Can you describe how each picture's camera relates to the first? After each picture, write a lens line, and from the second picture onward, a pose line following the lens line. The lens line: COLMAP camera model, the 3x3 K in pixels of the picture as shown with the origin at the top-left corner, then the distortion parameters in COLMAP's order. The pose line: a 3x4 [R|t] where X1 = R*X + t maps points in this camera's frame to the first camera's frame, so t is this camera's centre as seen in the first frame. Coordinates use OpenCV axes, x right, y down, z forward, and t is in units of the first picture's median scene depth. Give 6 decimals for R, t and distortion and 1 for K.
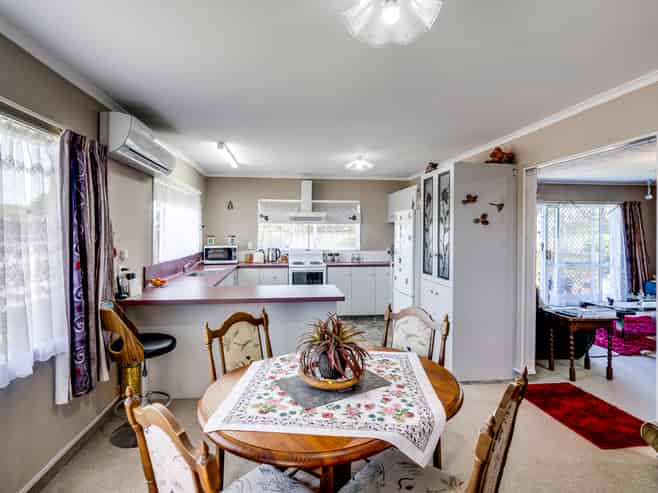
lens RADIAL K [[338.5, 0, 325.8], [0, 338.5, 229.8], [0, 0, 1]] dist [0.001451, 0.000408]
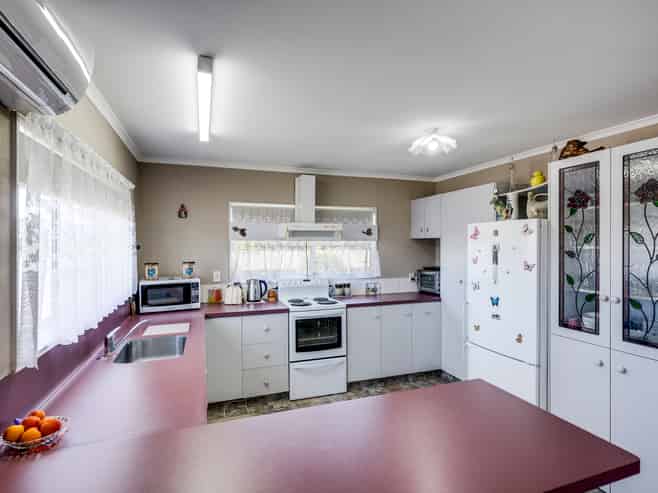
lens RADIAL K [[339.7, 0, 329.0], [0, 339.7, 246.5], [0, 0, 1]] dist [-0.000070, 0.000203]
pose [[0.975612, -0.007588, 0.219371, -0.167396], [0.005233, 0.999922, 0.011314, -0.015119], [-0.219440, -0.009890, 0.975576, 0.360323]]
